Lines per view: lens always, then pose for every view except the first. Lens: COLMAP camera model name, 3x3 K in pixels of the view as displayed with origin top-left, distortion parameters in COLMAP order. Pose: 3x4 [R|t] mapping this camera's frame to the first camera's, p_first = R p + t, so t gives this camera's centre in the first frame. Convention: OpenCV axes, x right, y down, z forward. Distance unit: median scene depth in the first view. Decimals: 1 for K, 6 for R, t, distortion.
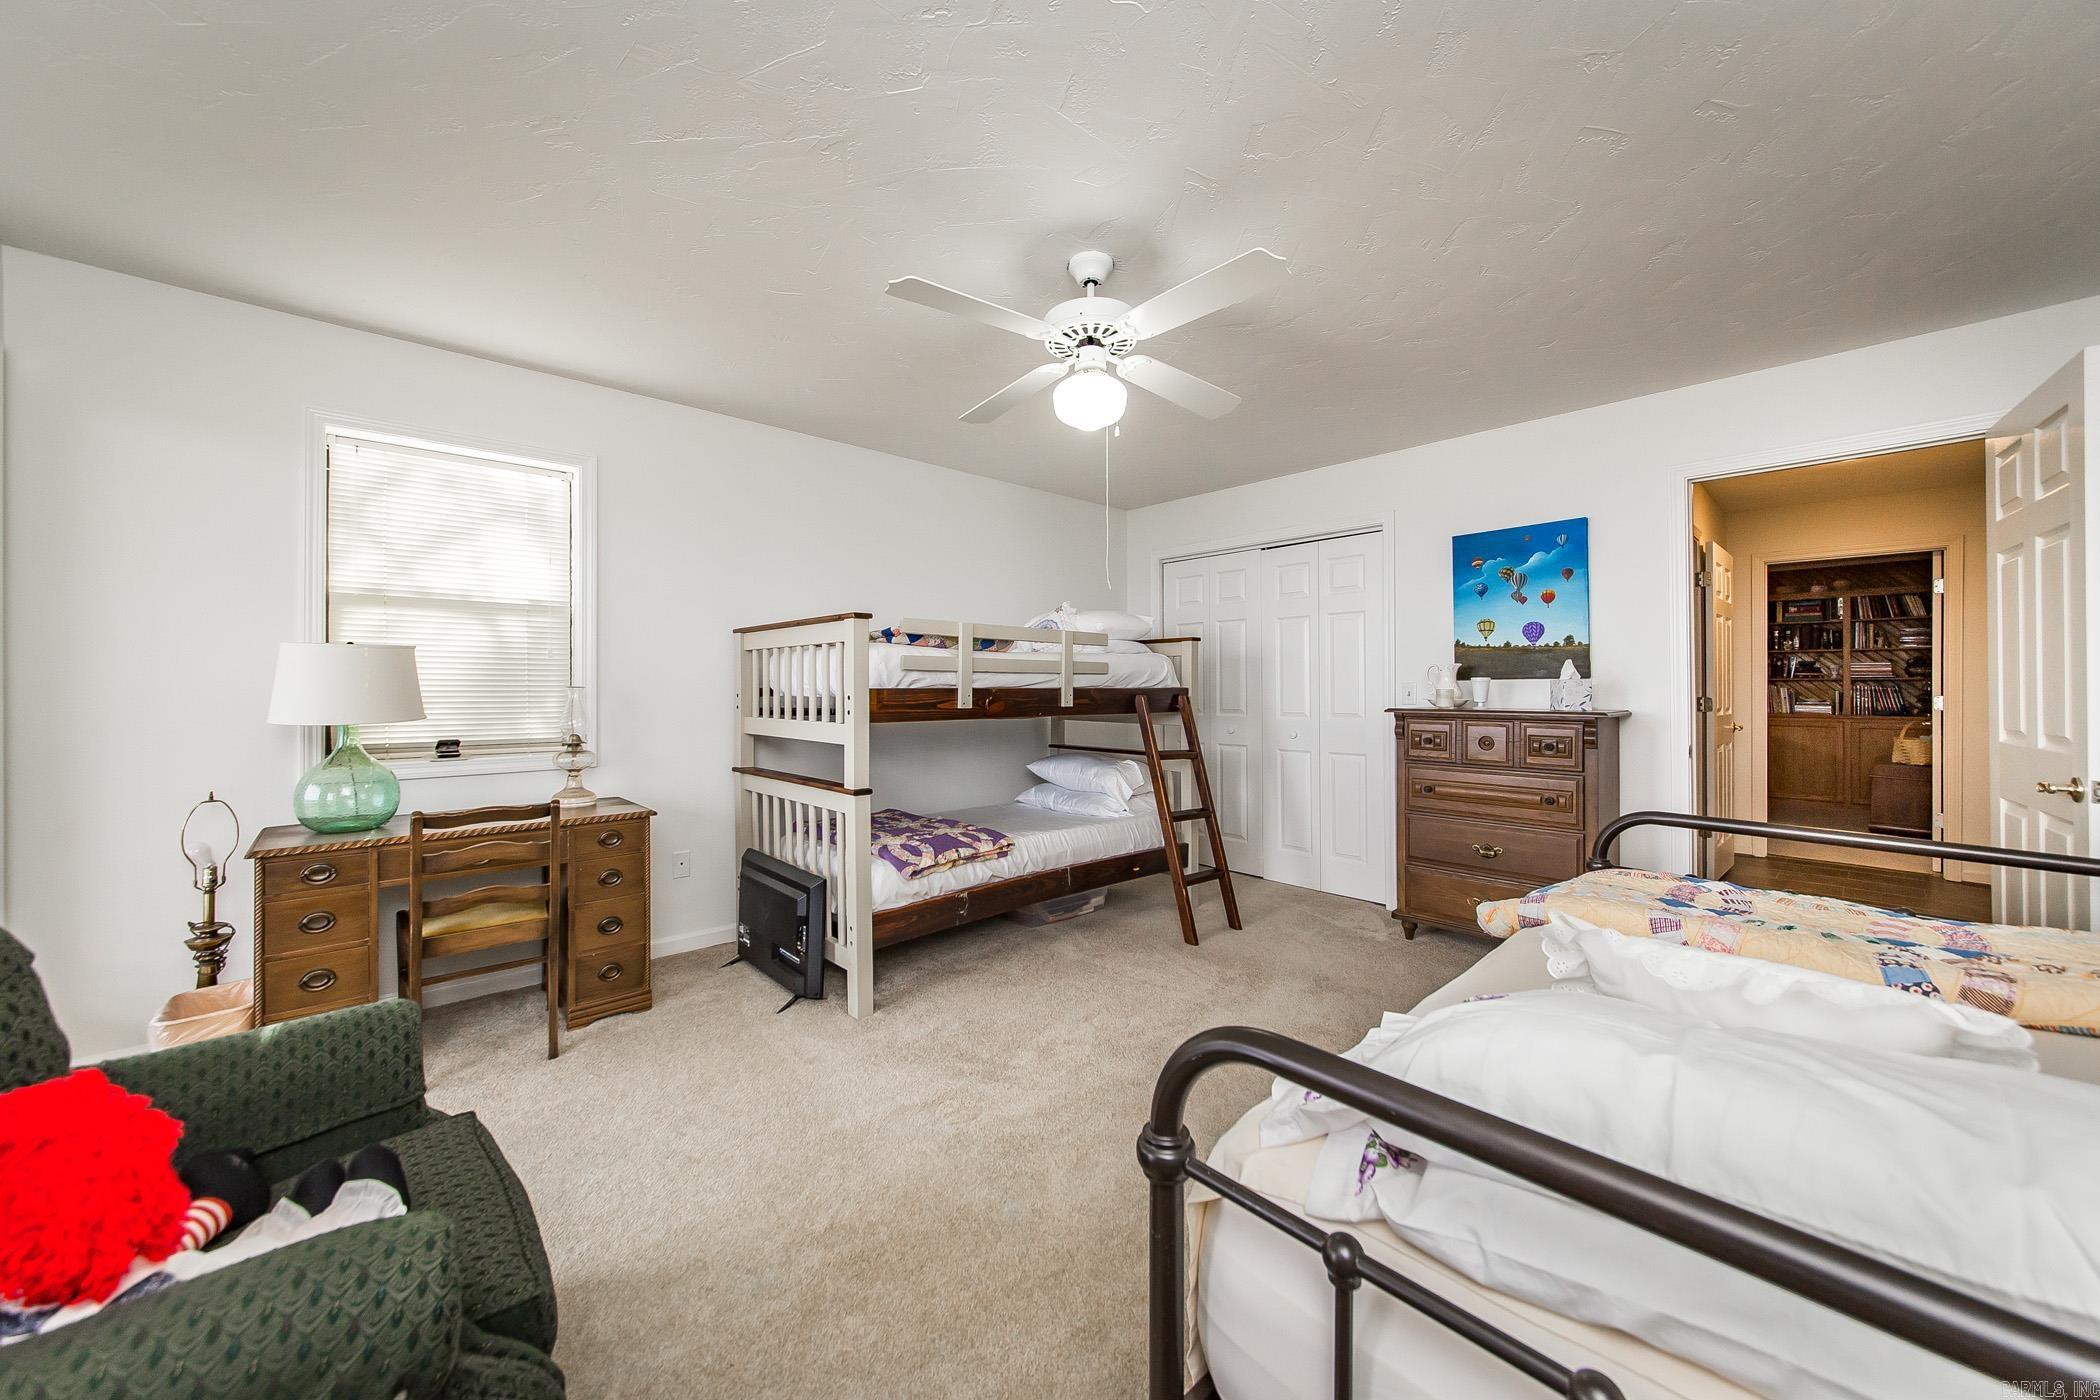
lens RADIAL K [[745.0, 0, 1042.4], [0, 745.0, 689.1], [0, 0, 1]] dist [-0.010258, 0.000663]
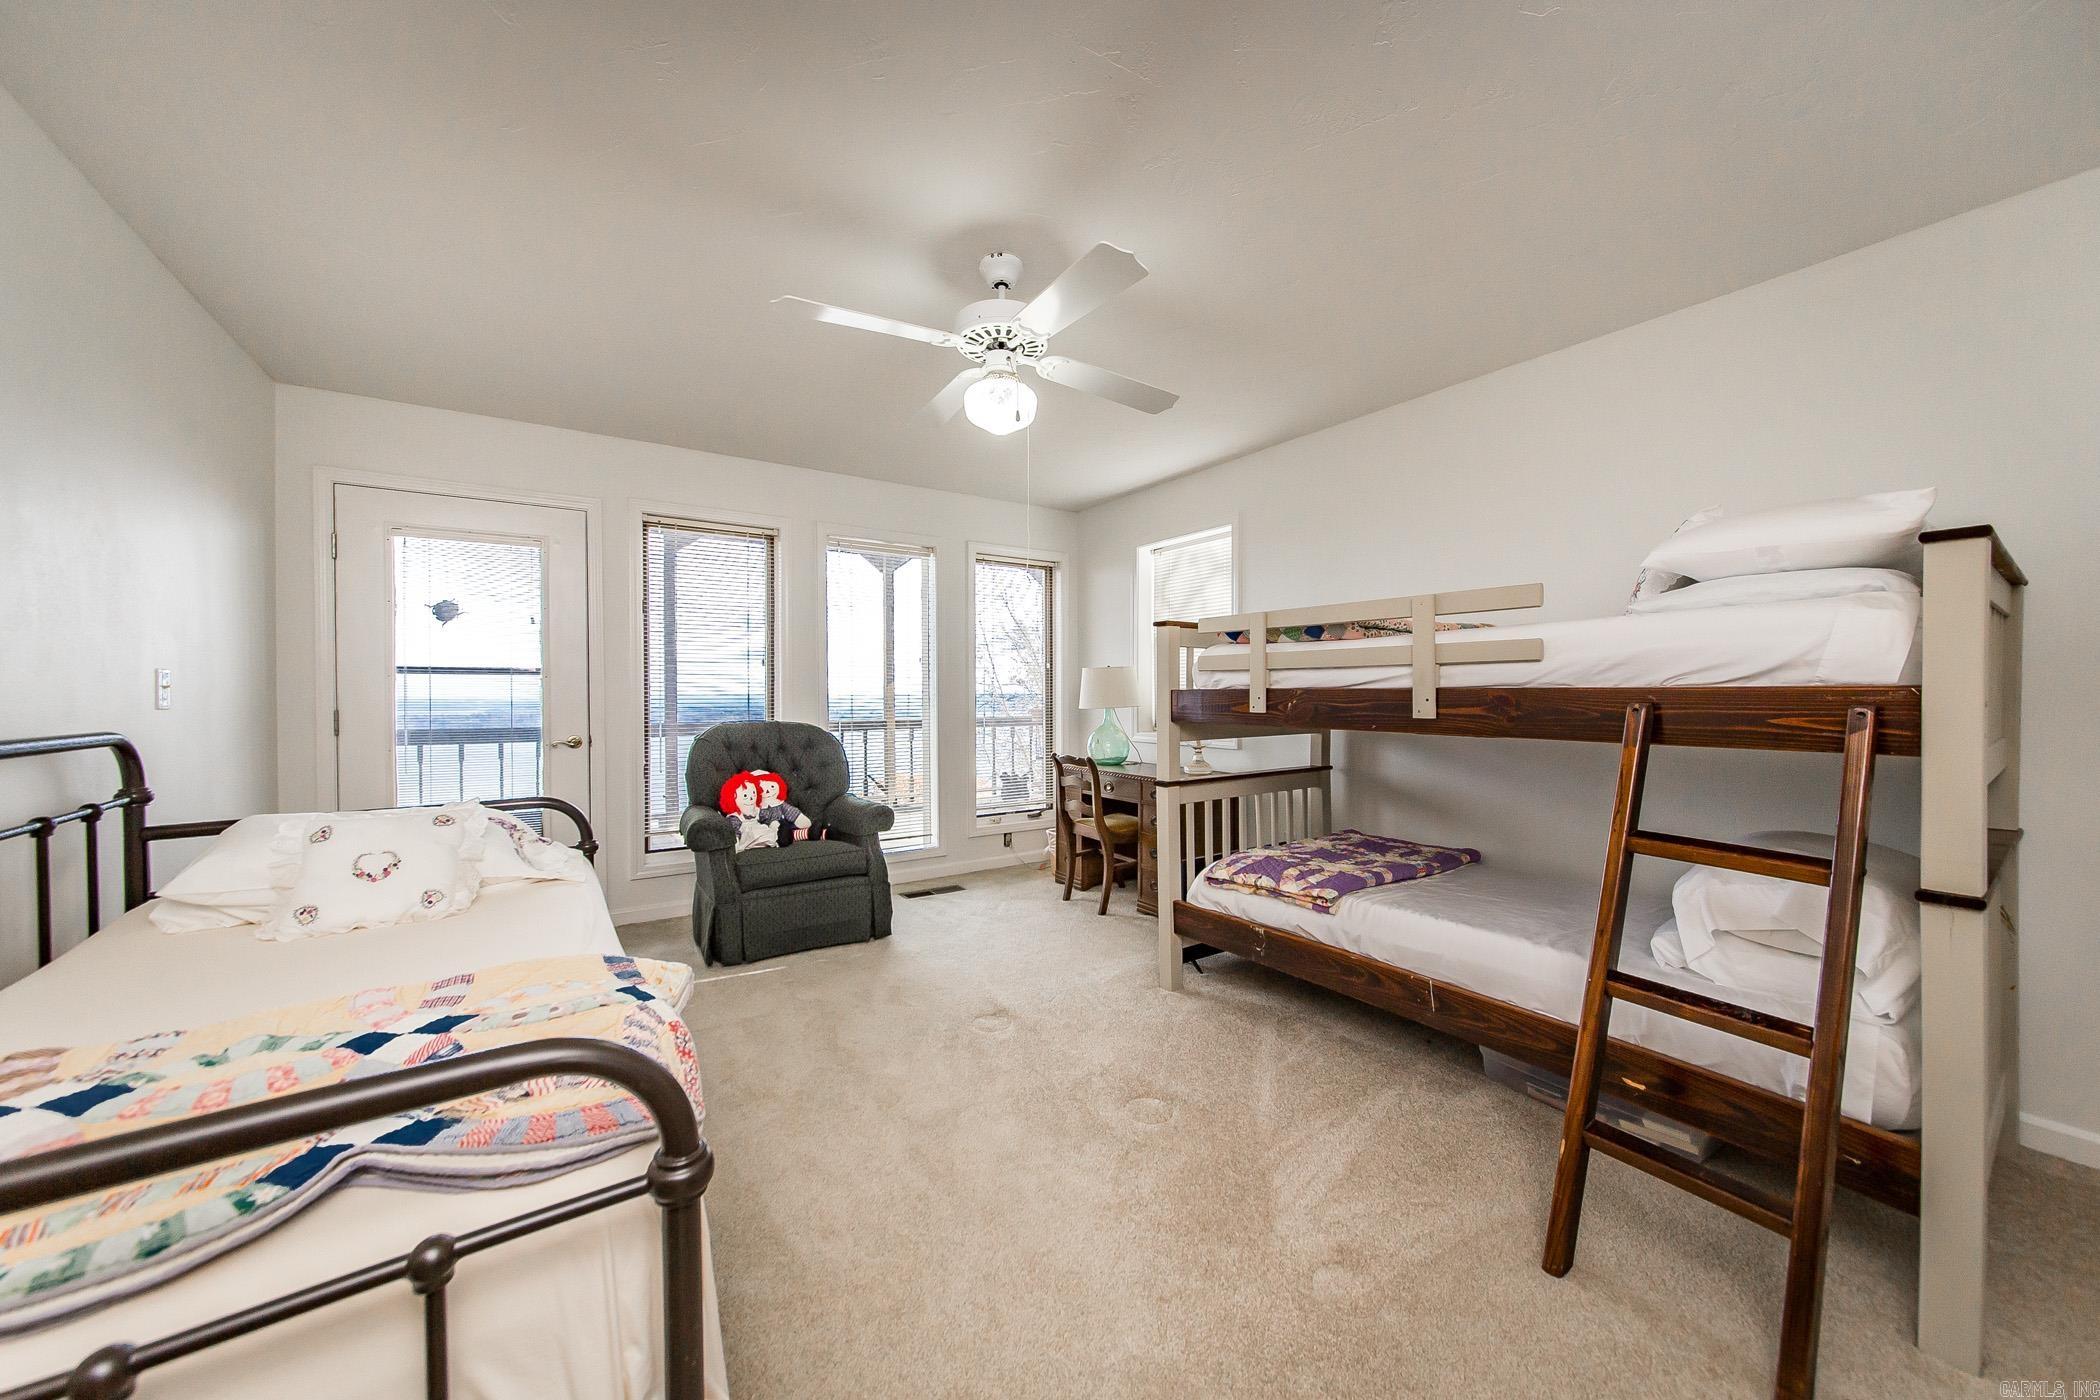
lens RADIAL K [[745.0, 0, 1044.5], [0, 745.0, 697.1], [0, 0, 1]] dist [-0.010258, 0.000663]
pose [[-0.143613, 0.008369, -0.989599, 0.702469], [-0.001440, 0.999961, 0.008665, 0.001045], [0.989633, 0.002669, -0.143596, 0.796716]]
